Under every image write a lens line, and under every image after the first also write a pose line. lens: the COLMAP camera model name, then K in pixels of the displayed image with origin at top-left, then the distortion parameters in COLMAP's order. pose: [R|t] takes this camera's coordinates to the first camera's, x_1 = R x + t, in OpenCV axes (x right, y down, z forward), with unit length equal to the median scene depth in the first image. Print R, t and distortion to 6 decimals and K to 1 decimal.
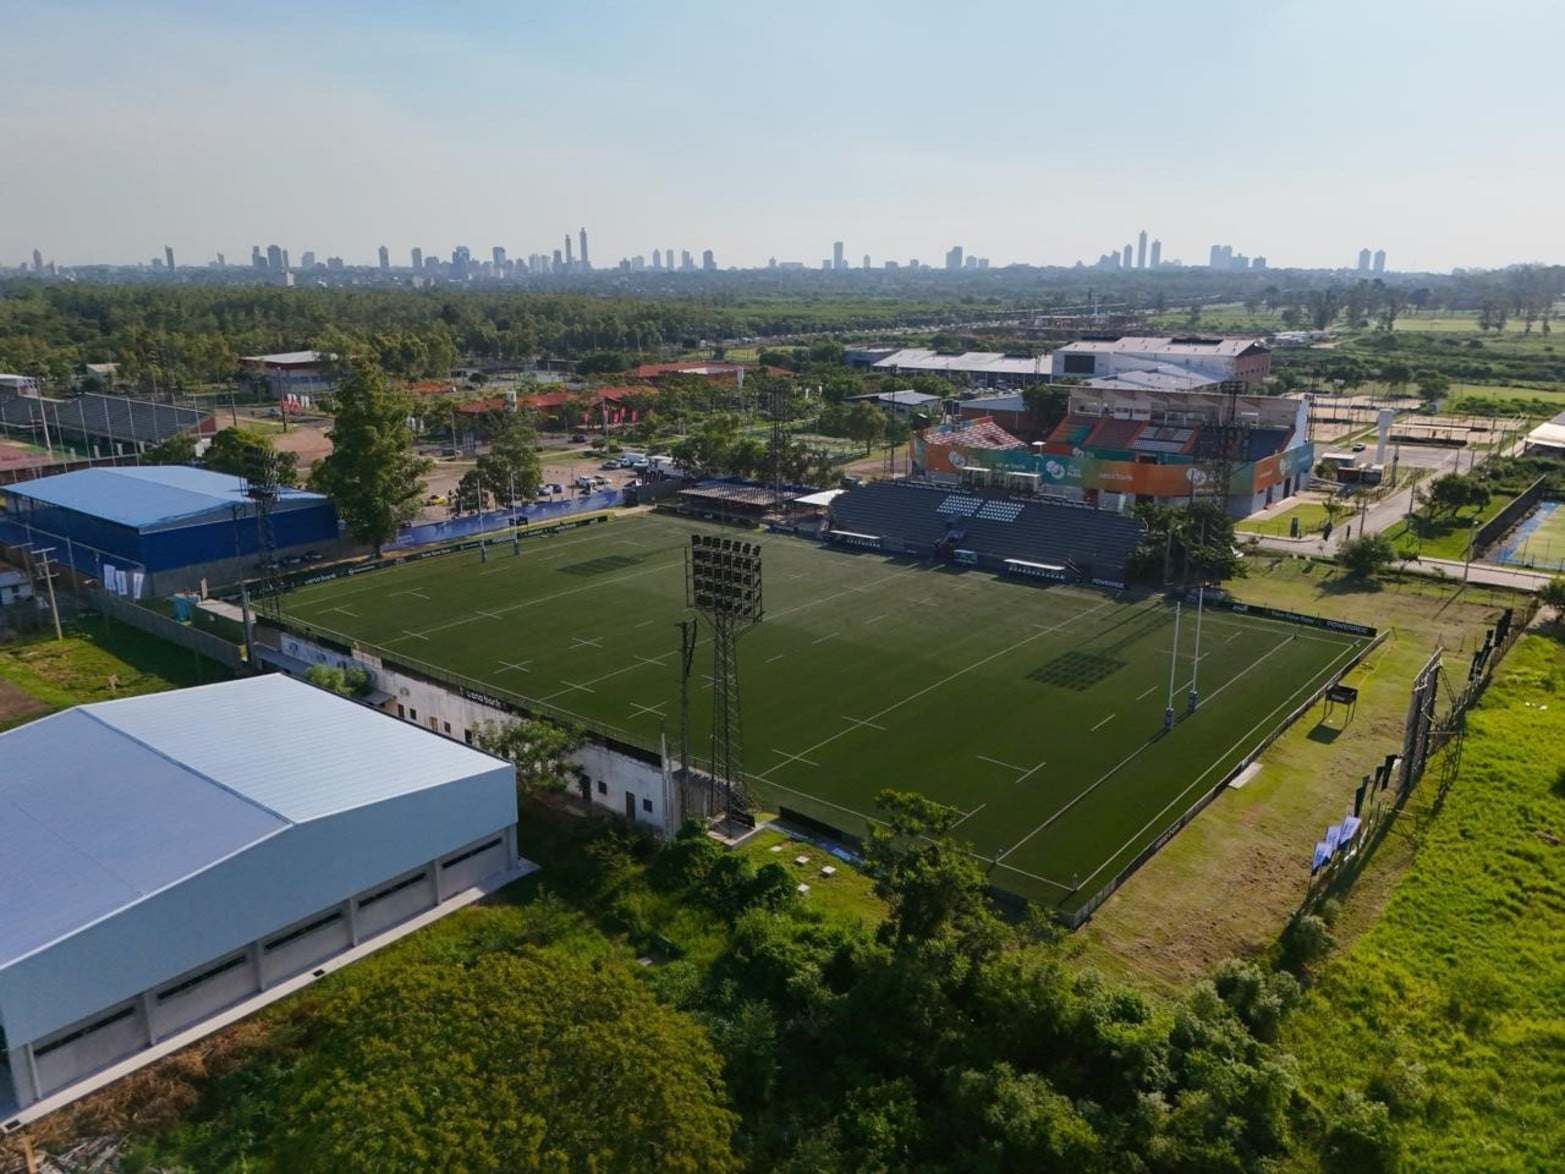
lens RADIAL K [[1149.6, 0, 790.0], [0, 1149.6, 583.4], [0, 0, 1]] dist [0.079103, -0.082515]
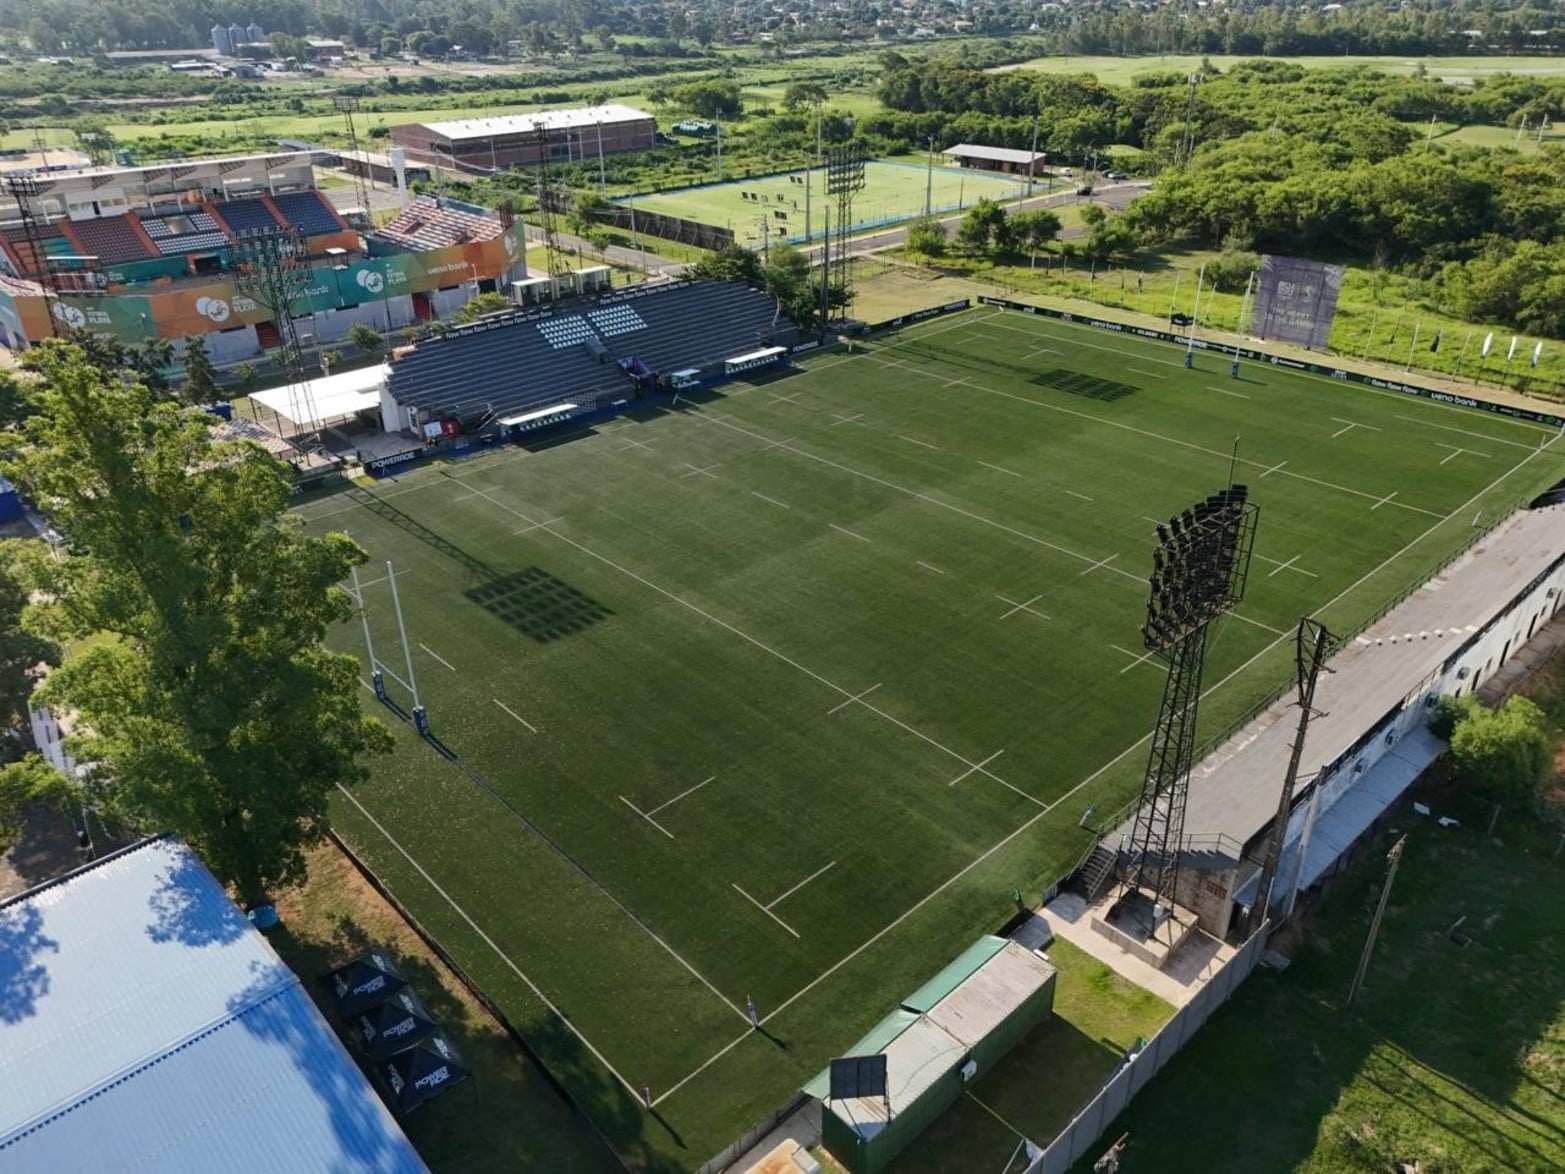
lens RADIAL K [[1149.6, 0, 790.0], [0, 1149.6, 583.4], [0, 0, 1]] dist [0.079103, -0.082515]
pose [[0.135674, -0.461606, 0.876648, -0.616305], [0.268793, 0.868793, 0.415871, -0.217567], [-0.953595, 0.179214, 0.241949, 0.777919]]
